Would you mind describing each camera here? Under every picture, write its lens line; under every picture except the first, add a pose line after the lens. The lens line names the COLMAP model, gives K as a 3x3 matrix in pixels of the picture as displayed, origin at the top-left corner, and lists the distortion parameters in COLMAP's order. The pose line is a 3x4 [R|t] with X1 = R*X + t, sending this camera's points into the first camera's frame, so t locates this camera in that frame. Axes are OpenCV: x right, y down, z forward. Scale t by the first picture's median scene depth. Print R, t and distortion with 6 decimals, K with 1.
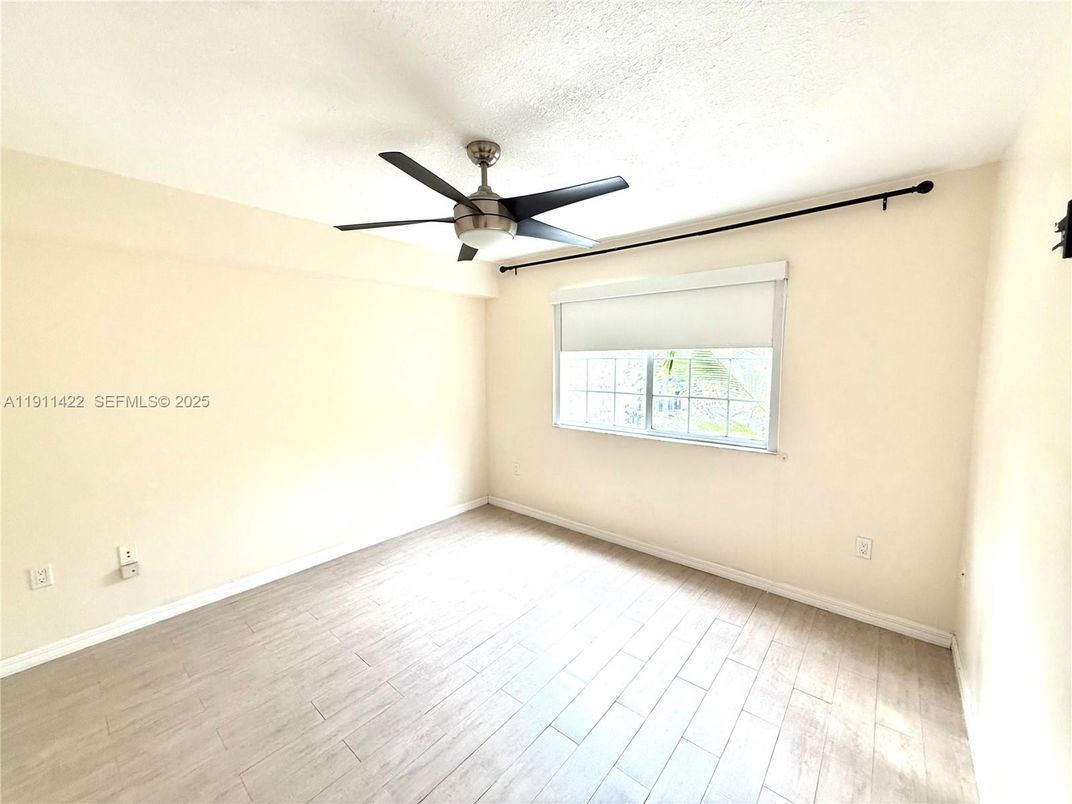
lens RADIAL K [[430.9, 0, 534.1], [0, 430.9, 401.1], [0, 0, 1]] dist [-0.005421, 0.000883]
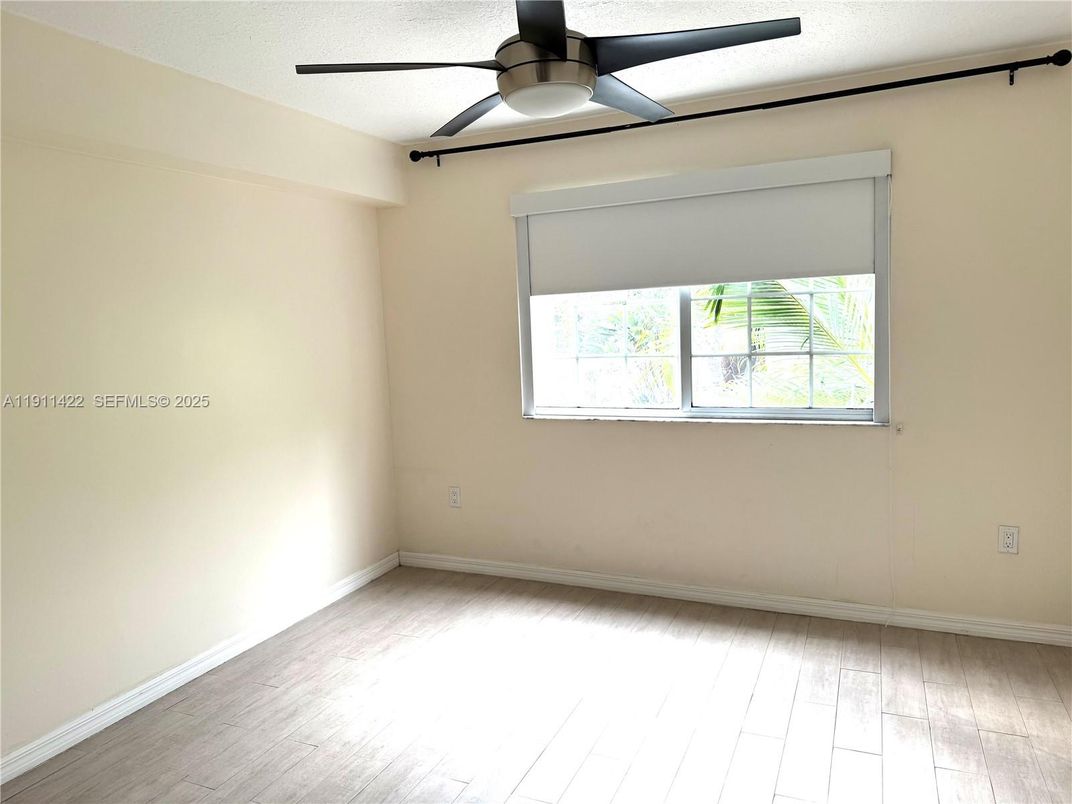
lens RADIAL K [[756.5, 0, 532.3], [0, 756.5, 397.1], [0, 0, 1]] dist [0.029504, -0.040604]
pose [[0.959831, -0.062642, 0.273495, -0.286985], [0.063774, 0.997953, 0.004759, 0.029897], [-0.273234, 0.012874, 0.961862, -0.030252]]
